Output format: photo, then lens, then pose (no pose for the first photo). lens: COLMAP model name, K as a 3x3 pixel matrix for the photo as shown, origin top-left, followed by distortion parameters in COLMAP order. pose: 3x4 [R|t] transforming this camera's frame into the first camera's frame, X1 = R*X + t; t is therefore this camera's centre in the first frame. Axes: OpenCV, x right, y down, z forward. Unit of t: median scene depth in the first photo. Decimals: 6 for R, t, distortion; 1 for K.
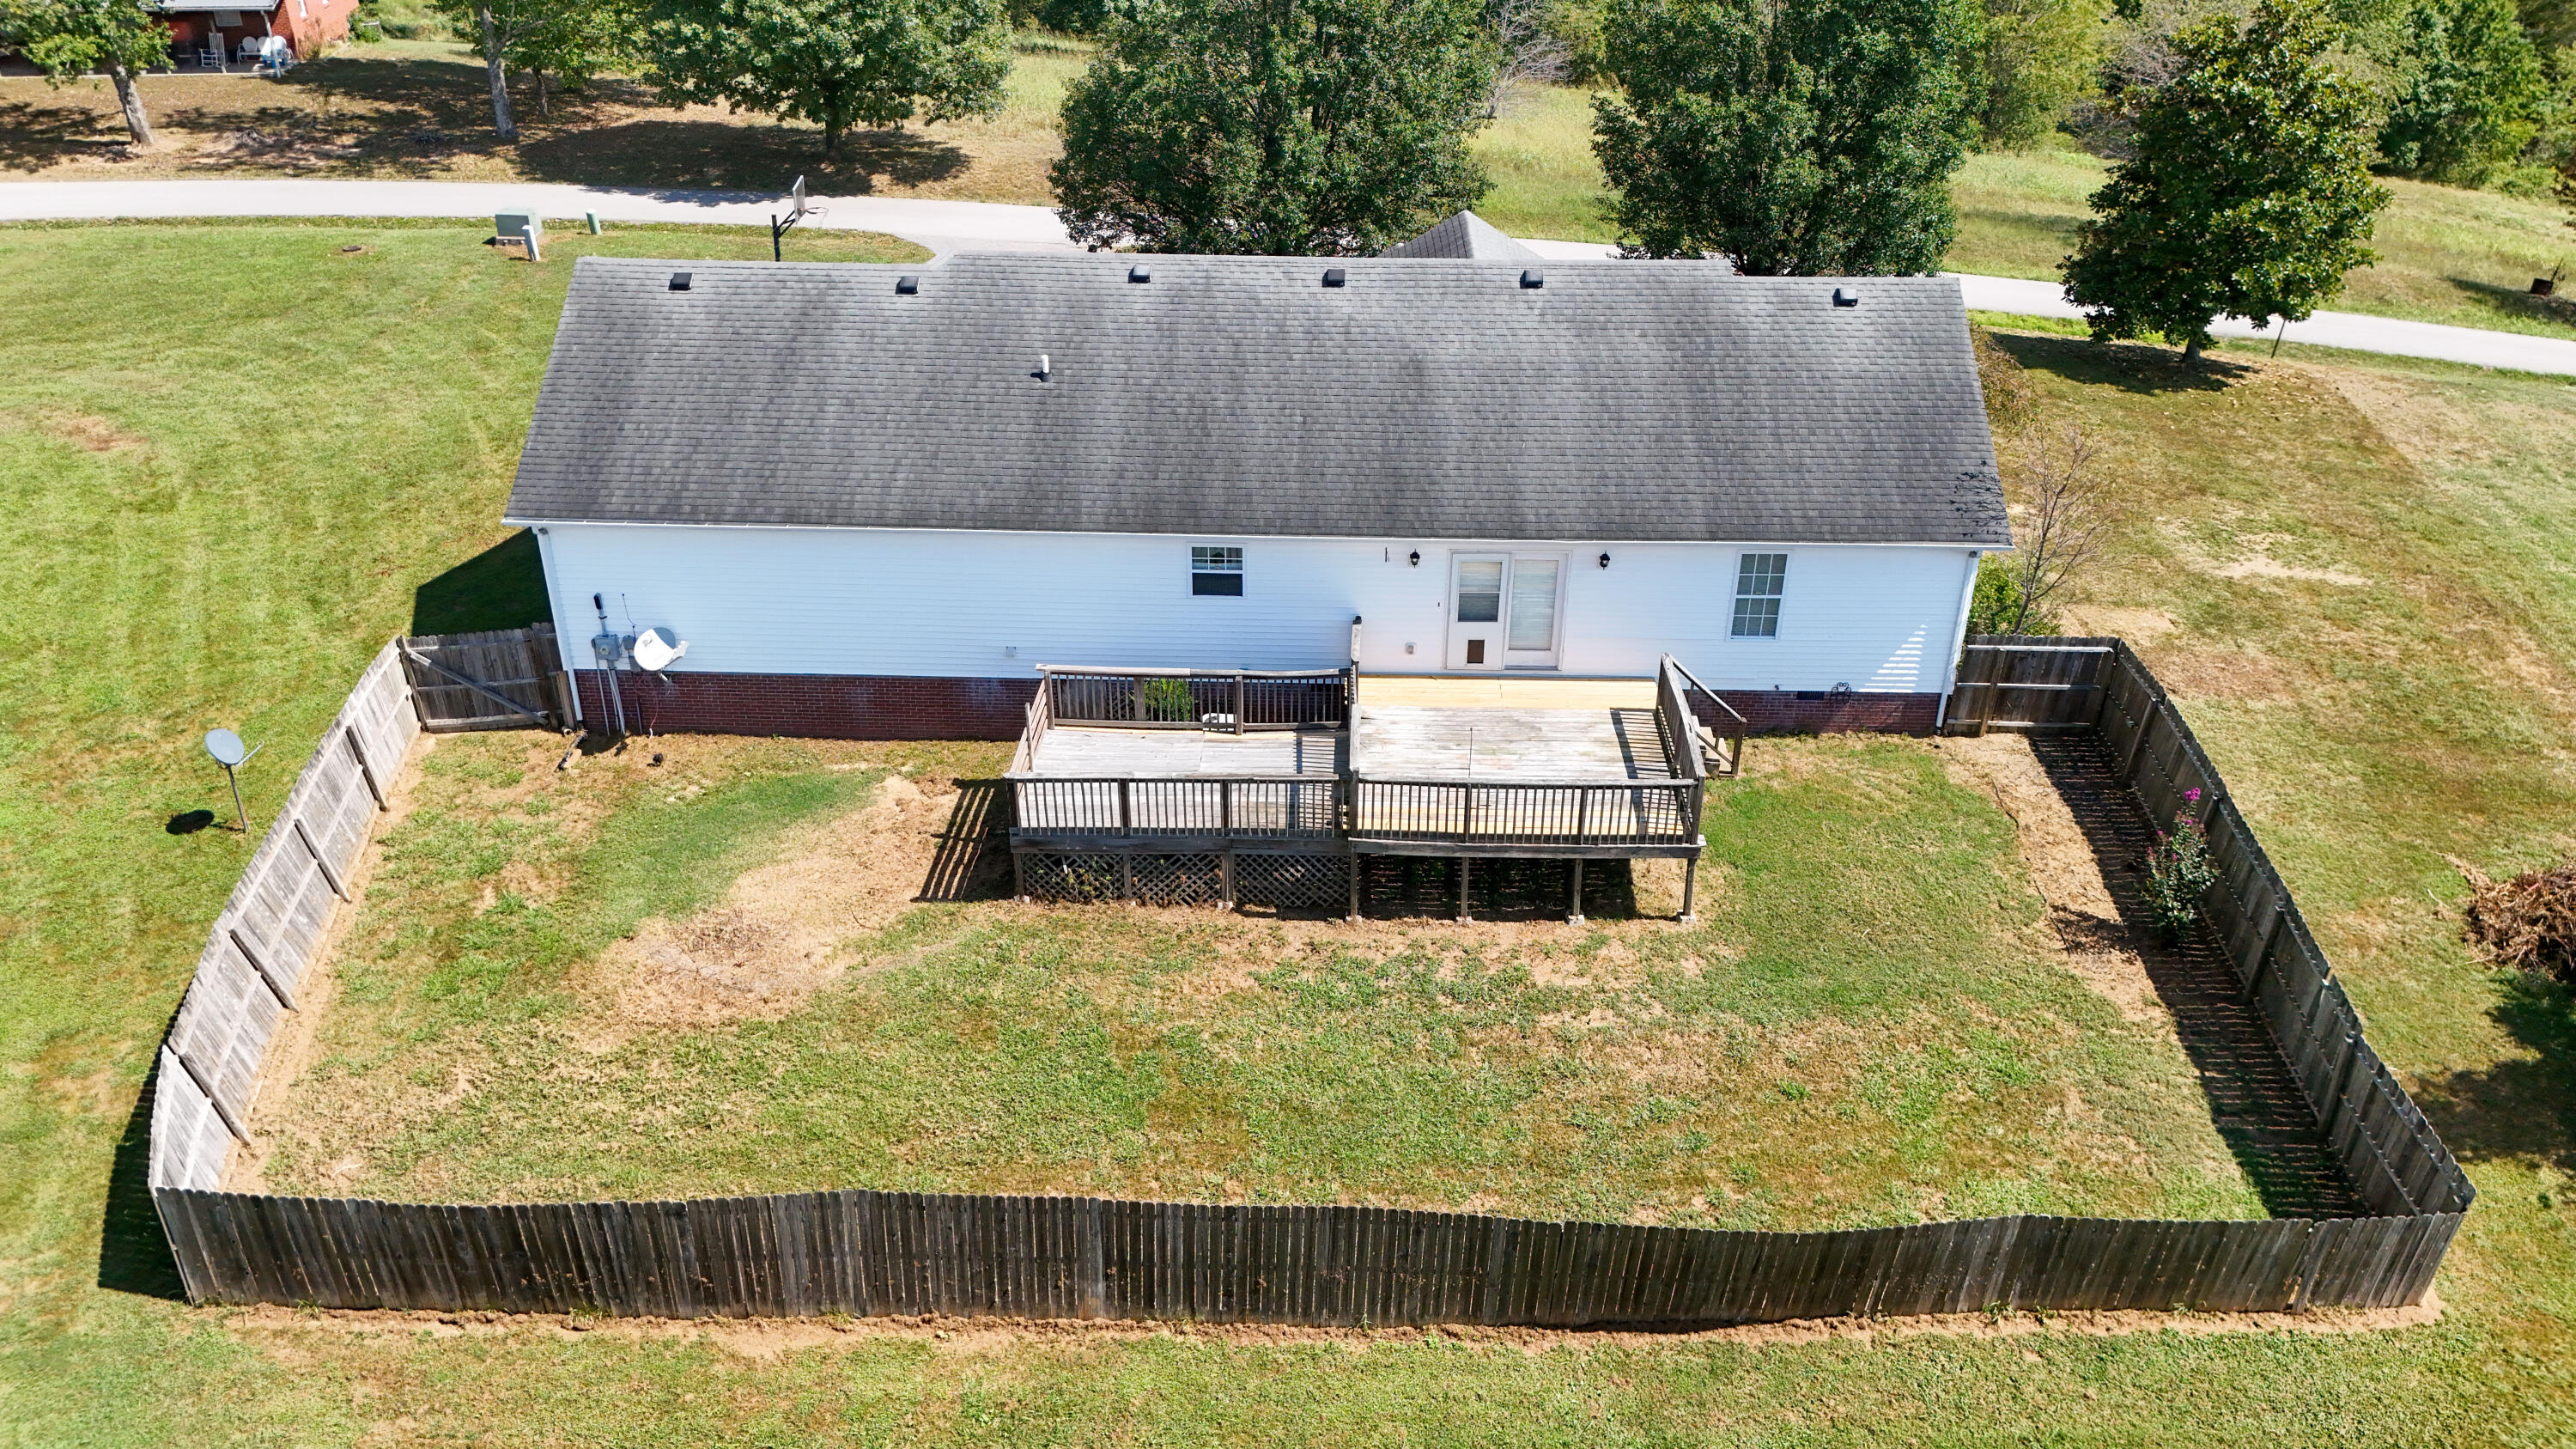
lens RADIAL K [[1896.4, 0, 1288.0], [0, 1896.4, 724.5], [0, 0, 1]] dist [0.022705, -0.024132]
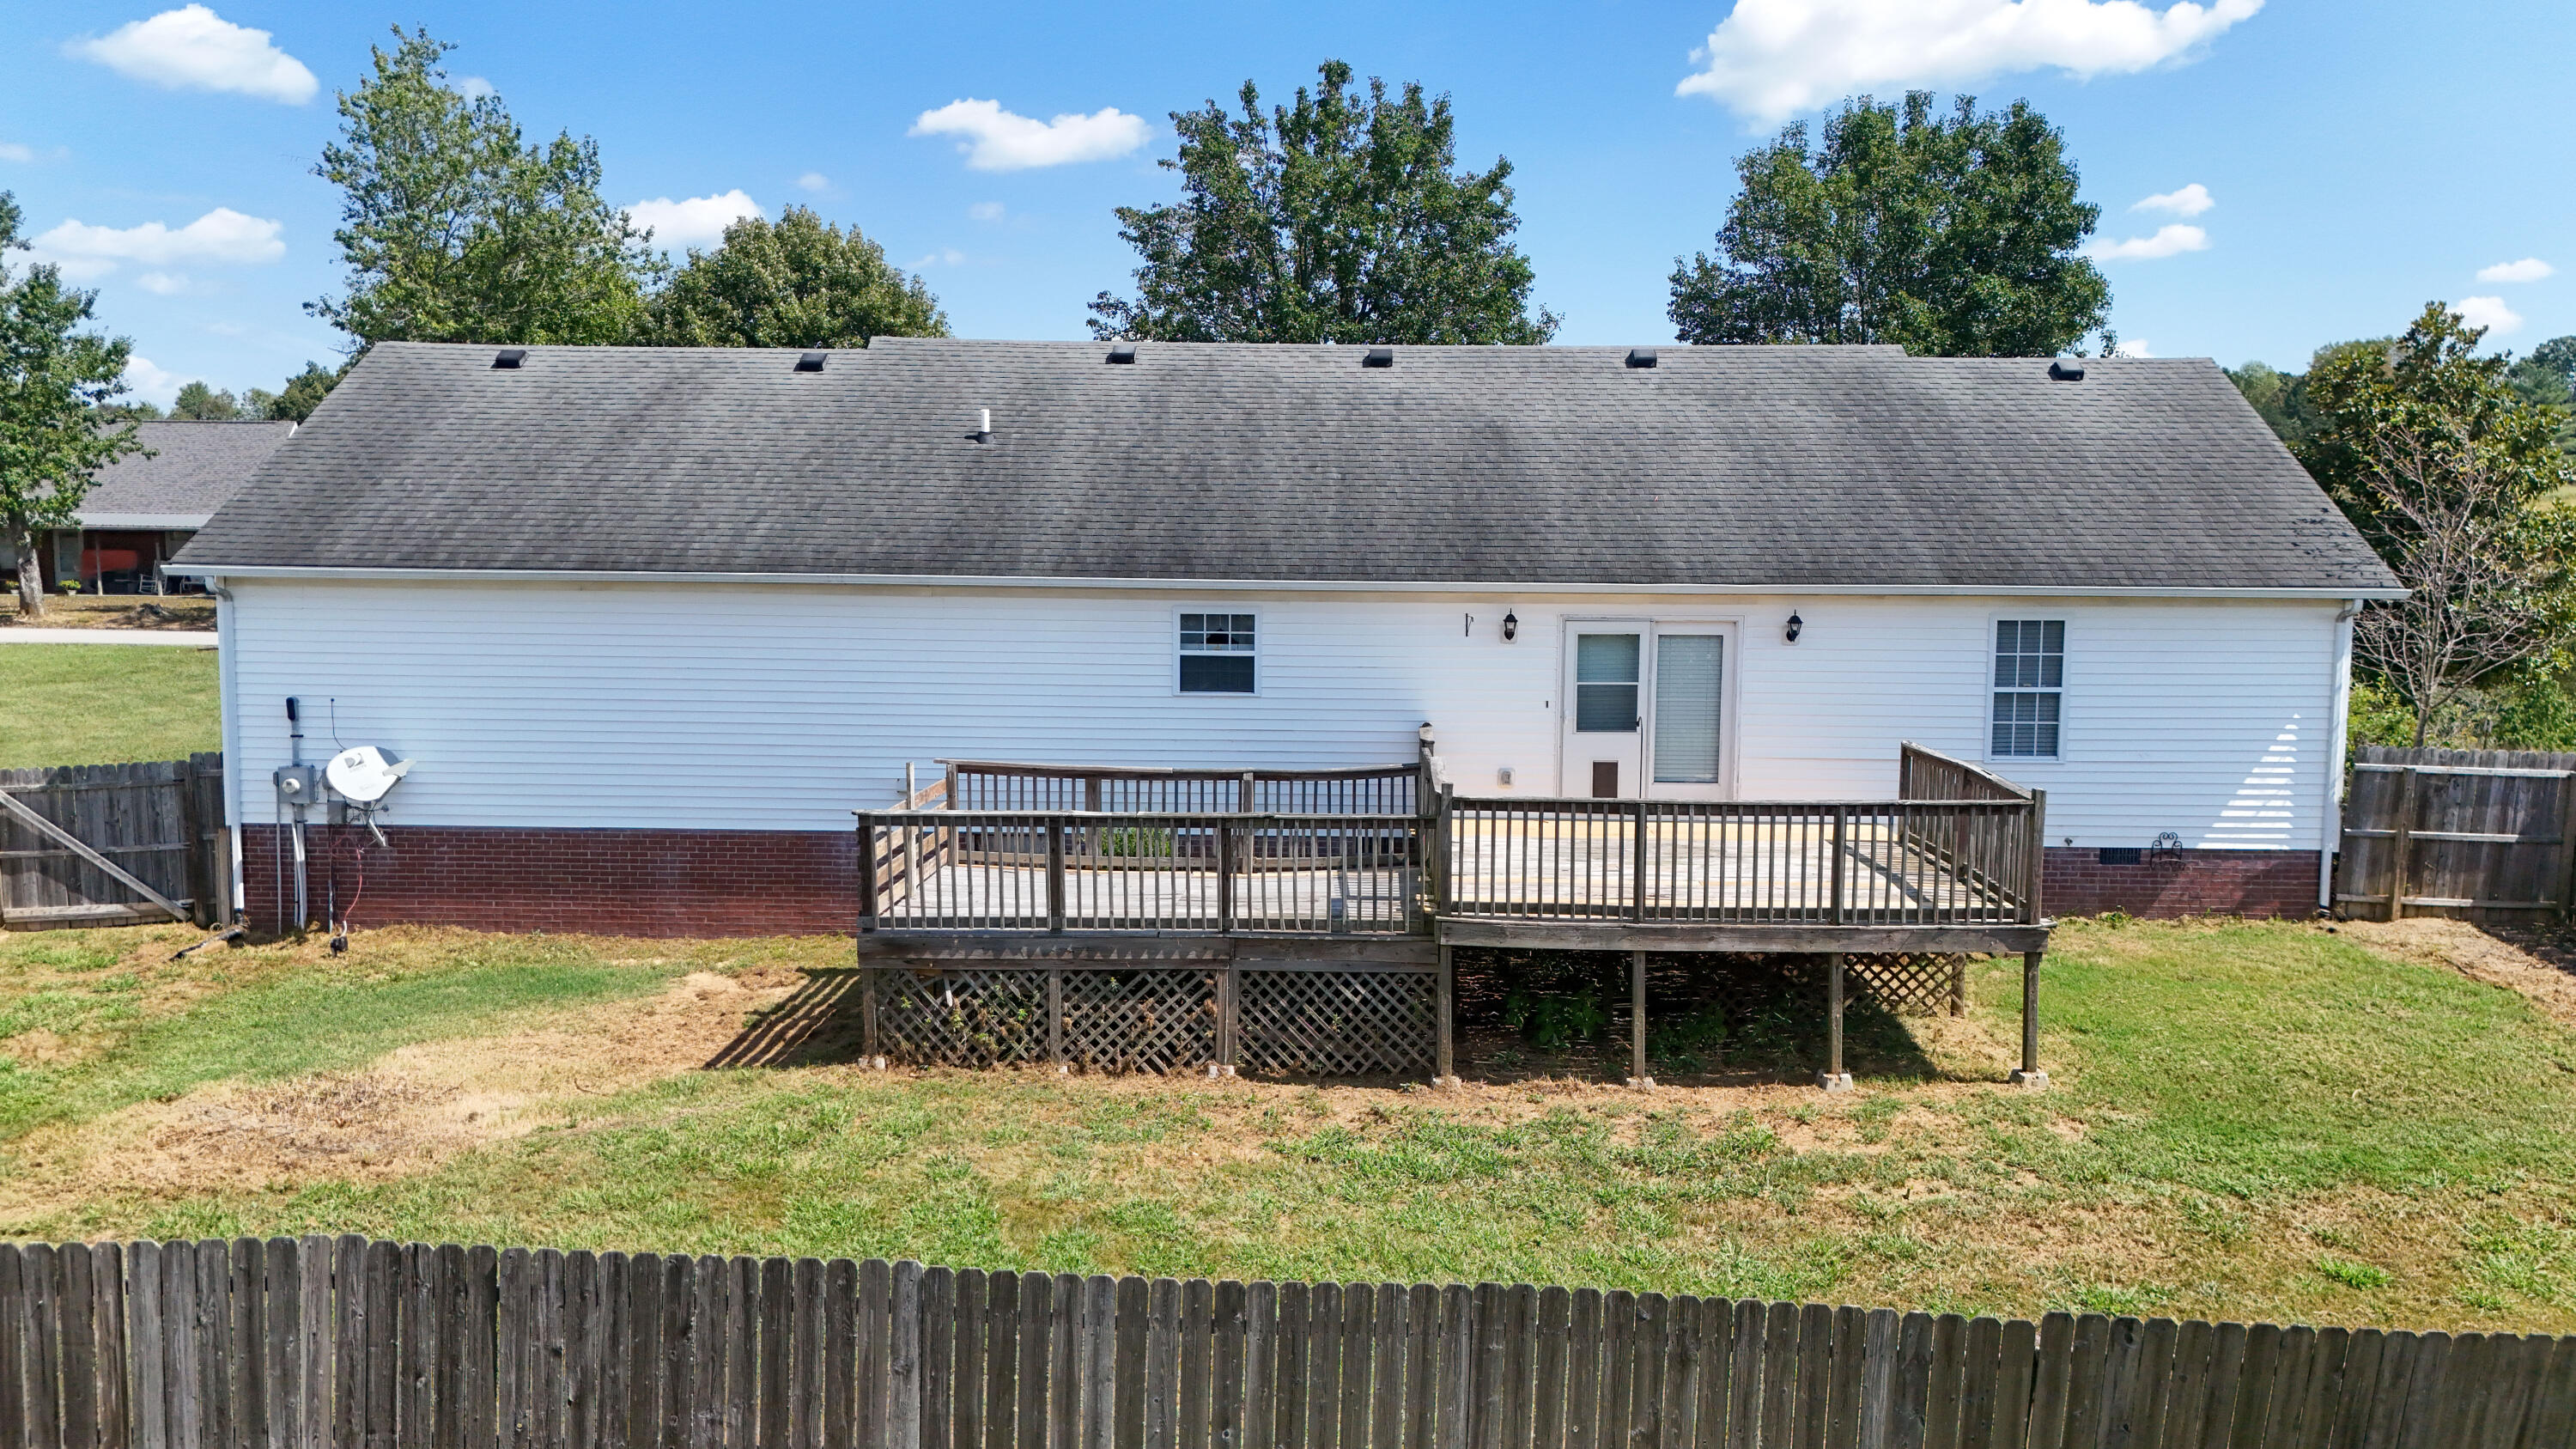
lens RADIAL K [[1896.4, 0, 1288.0], [0, 1896.4, 724.5], [0, 0, 1]] dist [0.022705, -0.024132]
pose [[0.999990, 0.004005, 0.002025, -0.013597], [-0.002842, 0.914374, -0.404860, 0.218469], [-0.003474, 0.404850, 0.914377, 0.399916]]
